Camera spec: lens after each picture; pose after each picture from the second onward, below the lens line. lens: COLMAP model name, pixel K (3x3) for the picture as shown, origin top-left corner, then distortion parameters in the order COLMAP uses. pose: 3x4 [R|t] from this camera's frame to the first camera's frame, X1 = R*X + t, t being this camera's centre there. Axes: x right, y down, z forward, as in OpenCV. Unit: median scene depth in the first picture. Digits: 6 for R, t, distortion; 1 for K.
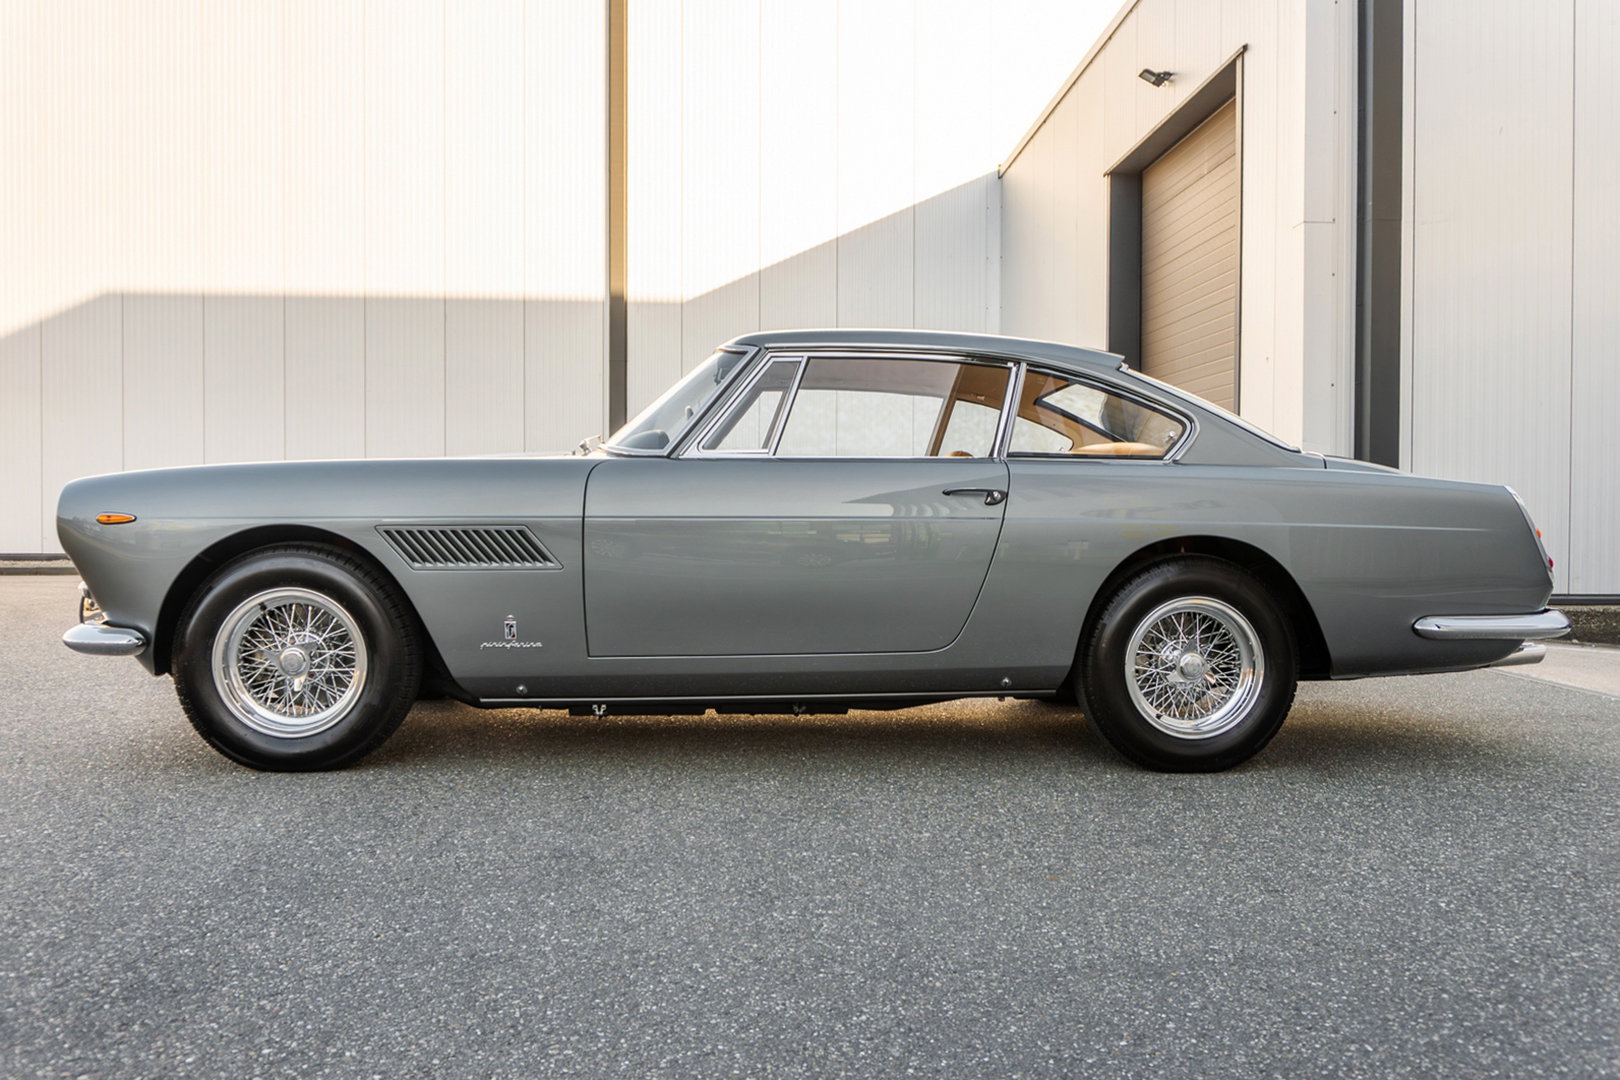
lens RADIAL K [[1283.5, 0, 816.3], [0, 1283.5, 528.9], [0, 0, 1]] dist [-0.009862, 0.003349]
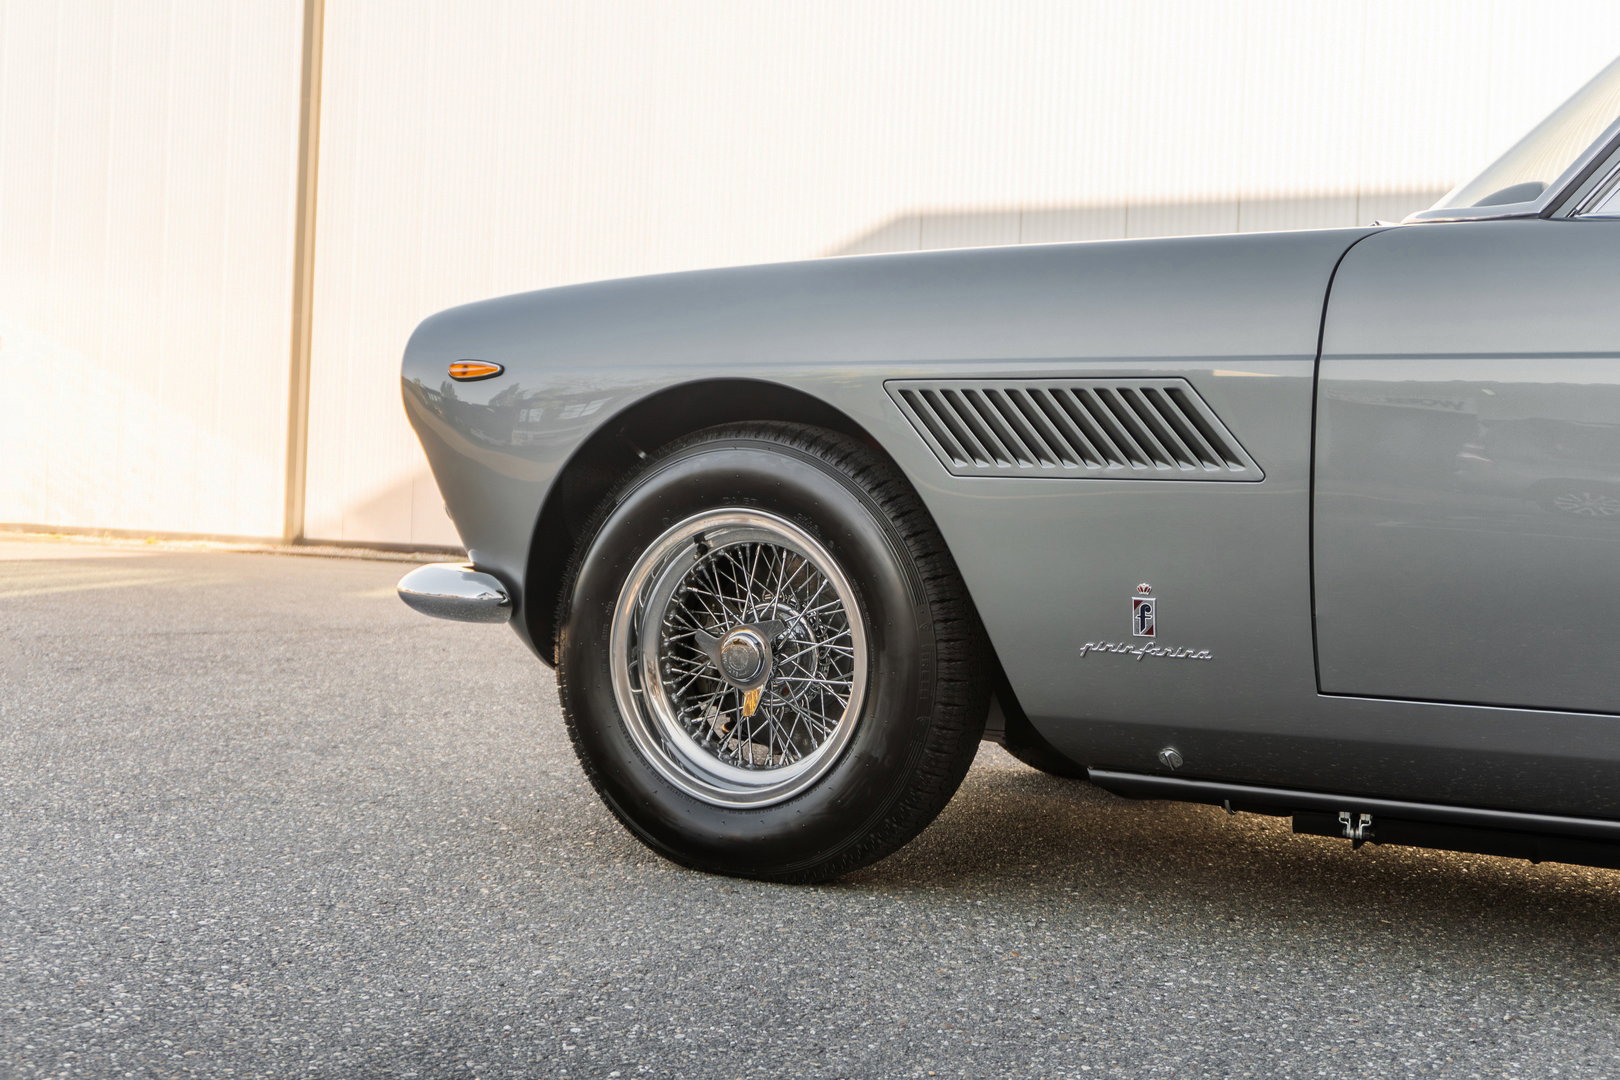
lens RADIAL K [[1931.1, 0, 811.1], [0, 1931.1, 540.6], [0, 0, 1]] dist [0.007476, 0.000000]
pose [[0.844798, 0.037965, -0.533737, 0.017477], [-0.044965, 0.998989, -0.000112, 0.056577], [0.533193, 0.024094, 0.845650, 0.370371]]
